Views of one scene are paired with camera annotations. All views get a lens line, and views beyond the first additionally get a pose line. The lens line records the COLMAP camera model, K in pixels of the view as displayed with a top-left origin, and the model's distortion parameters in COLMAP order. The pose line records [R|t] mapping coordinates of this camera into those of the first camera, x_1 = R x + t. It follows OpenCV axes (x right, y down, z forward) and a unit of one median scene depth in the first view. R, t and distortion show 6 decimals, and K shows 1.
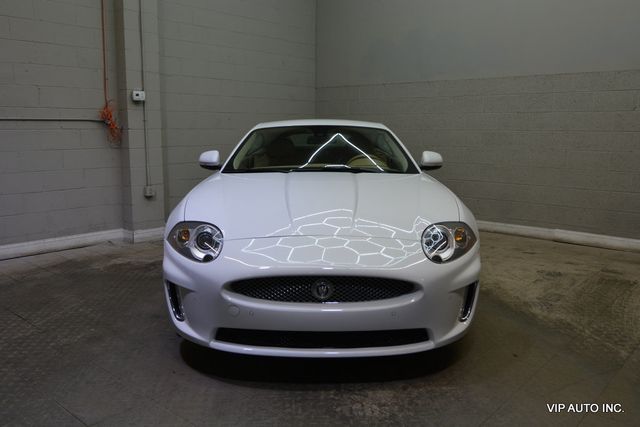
lens RADIAL K [[528.6, 0, 320.0], [0, 528.6, 213.5], [0, 0, 1]] dist [-0.007706, -0.001823]
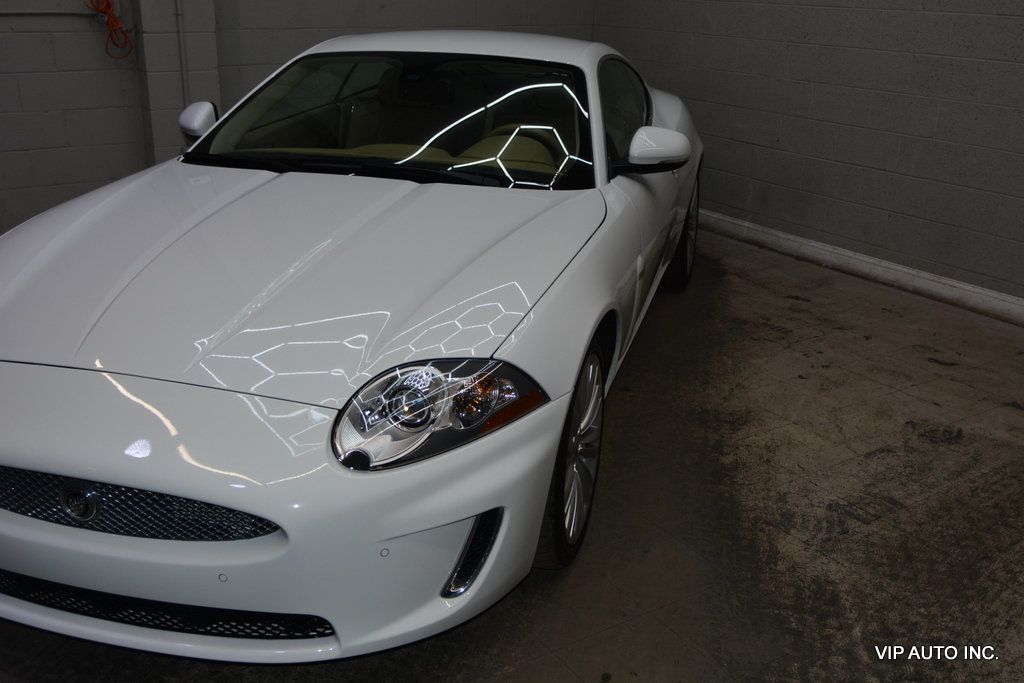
lens RADIAL K [[987.1, 0, 512.0], [0, 987.1, 341.5], [0, 0, 1]] dist [-0.005826, -0.019864]
pose [[0.965544, 0.105214, -0.238022, 0.261302], [-0.058378, 0.978887, 0.195888, -0.083967], [0.253607, -0.175244, 0.951301, 0.156146]]
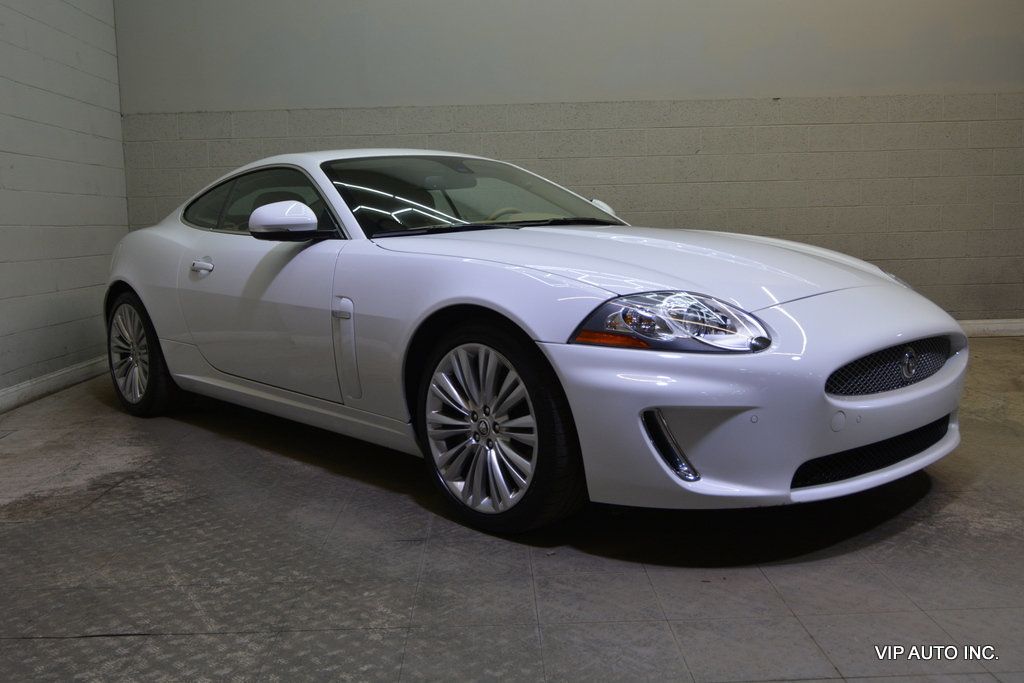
lens RADIAL K [[916.6, 0, 489.1], [0, 916.6, 341.0], [0, 0, 1]] dist [-0.007977, -0.002970]
pose [[0.754777, -0.105507, 0.647441, -0.522250], [0.132541, 0.991153, 0.007005, 0.019619], [-0.642452, 0.080525, 0.762083, 0.232777]]
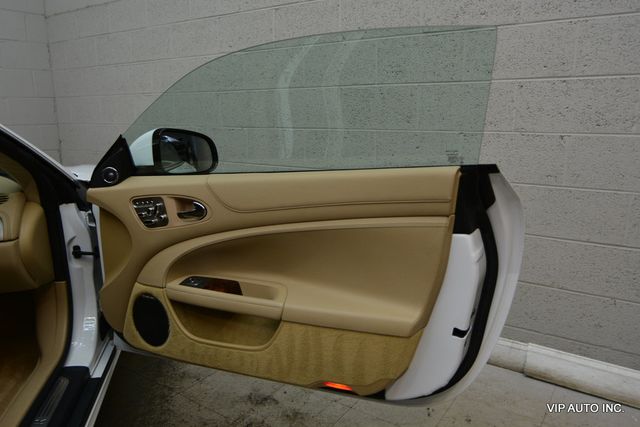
lens RADIAL K [[476.6, 0, 316.7], [0, 476.6, 213.1], [0, 0, 1]] dist [-0.008797, -0.001916]
pose [[0.991652, -0.037908, 0.123244, 0.303146], [0.031765, 0.998171, 0.051432, -0.101128], [-0.124969, -0.047088, 0.991043, 0.808550]]
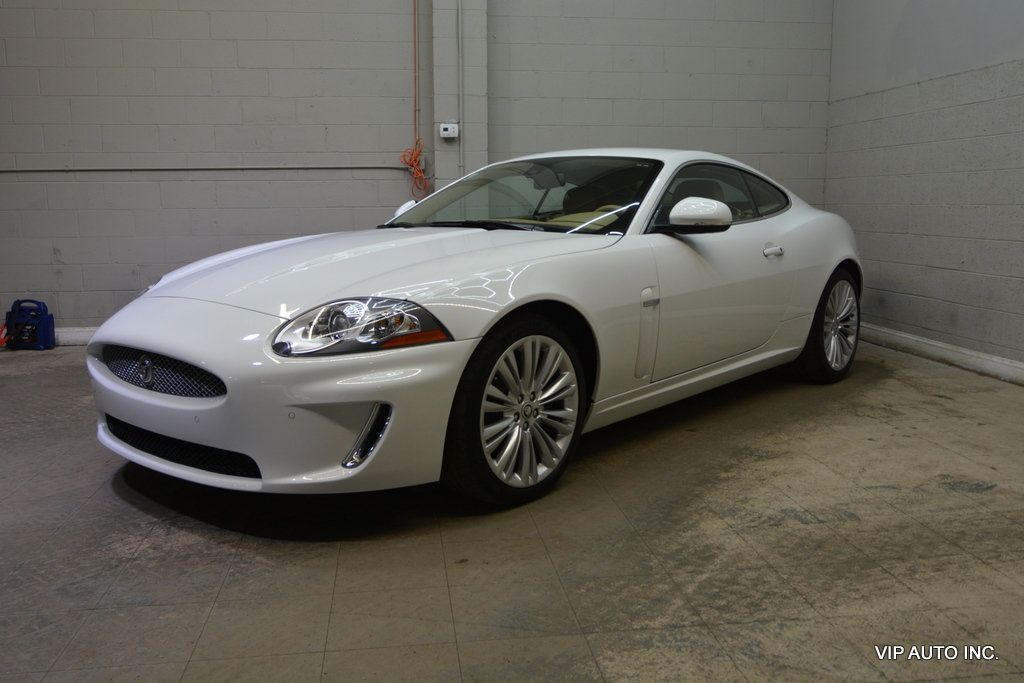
lens RADIAL K [[866.3, 0, 512.0], [0, 866.3, 341.5], [0, 0, 1]] dist [-0.012872, -0.007314]
pose [[0.760105, 0.094322, -0.642919, 0.538701], [-0.095302, 0.994892, 0.033287, 0.010000], [0.642774, 0.035970, 0.765211, 0.206543]]
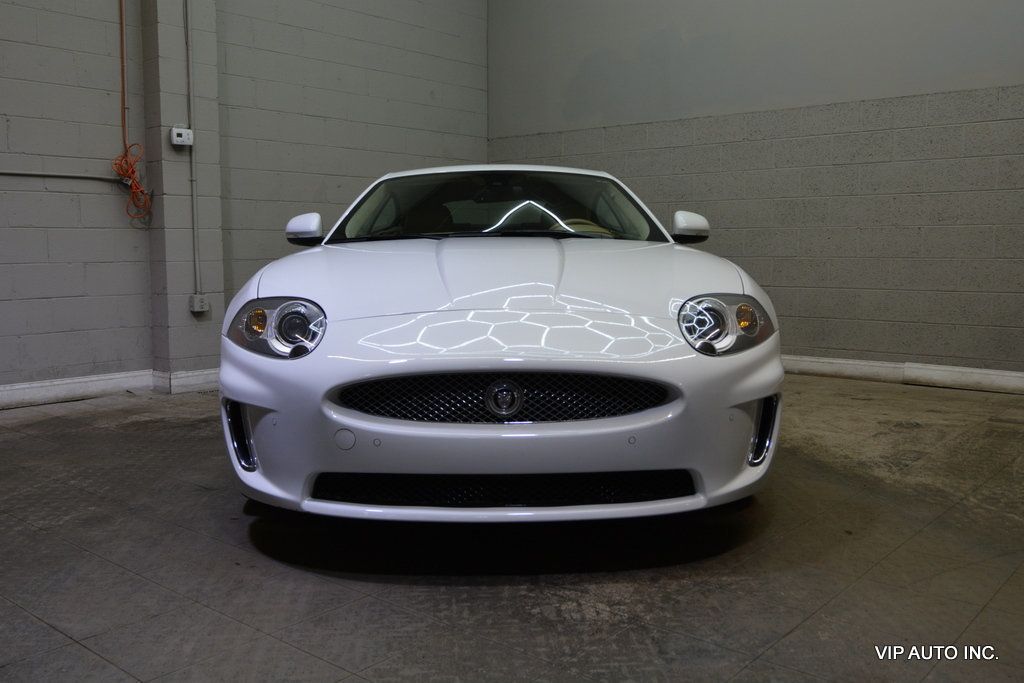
lens RADIAL K [[907.0, 0, 512.0], [0, 907.0, 341.5], [0, 0, 1]] dist [-0.009085, -0.004547]
pose [[0.999805, -0.010408, 0.016769, -0.001290], [0.011312, 0.998436, -0.054747, 0.065635], [-0.016173, 0.054926, 0.998359, 0.019027]]
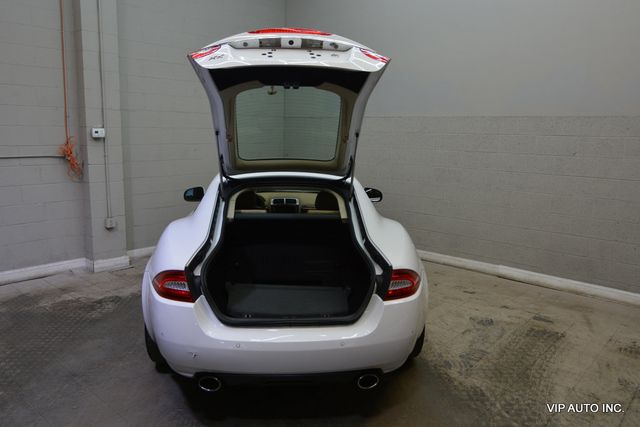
lens RADIAL K [[476.6, 0, 316.7], [0, 476.6, 213.1], [0, 0, 1]] dist [-0.008797, -0.001916]
pose [[0.999840, 0.015910, -0.008194, 0.108538], [-0.015834, 0.999832, 0.009273, -0.089157], [0.008340, -0.009142, 0.999923, 0.071063]]
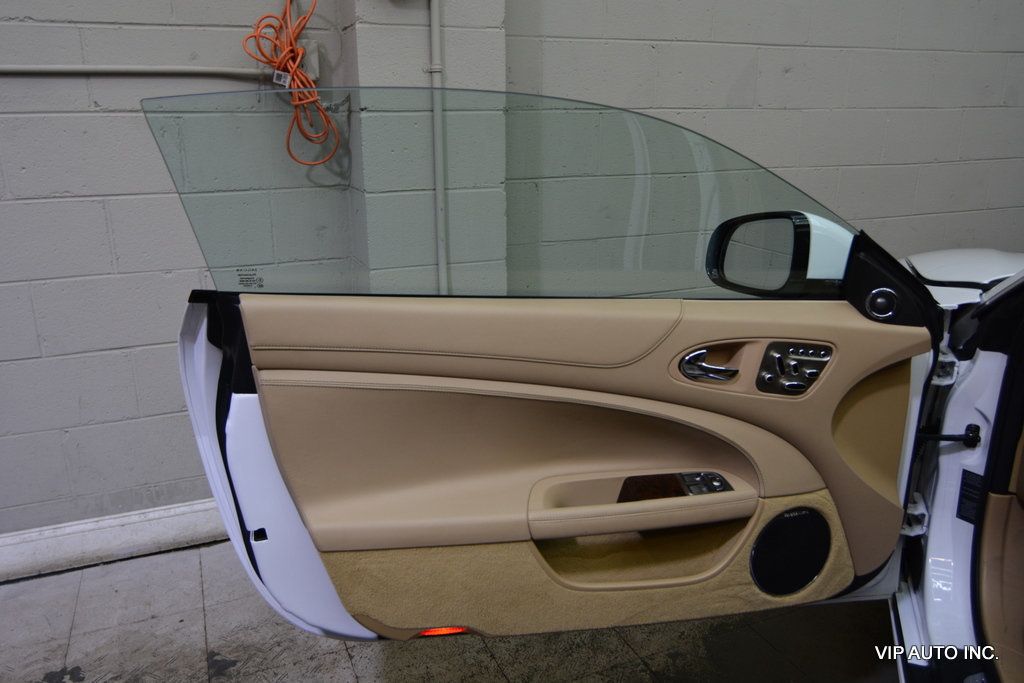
lens RADIAL K [[762.6, 0, 506.7], [0, 762.6, 340.8], [0, 0, 1]] dist [-0.008797, -0.001916]
pose [[0.893120, 0.119467, -0.433663, -0.159926], [-0.064143, 0.988058, 0.140093, -0.121862], [0.445221, -0.097304, 0.890118, 0.797171]]
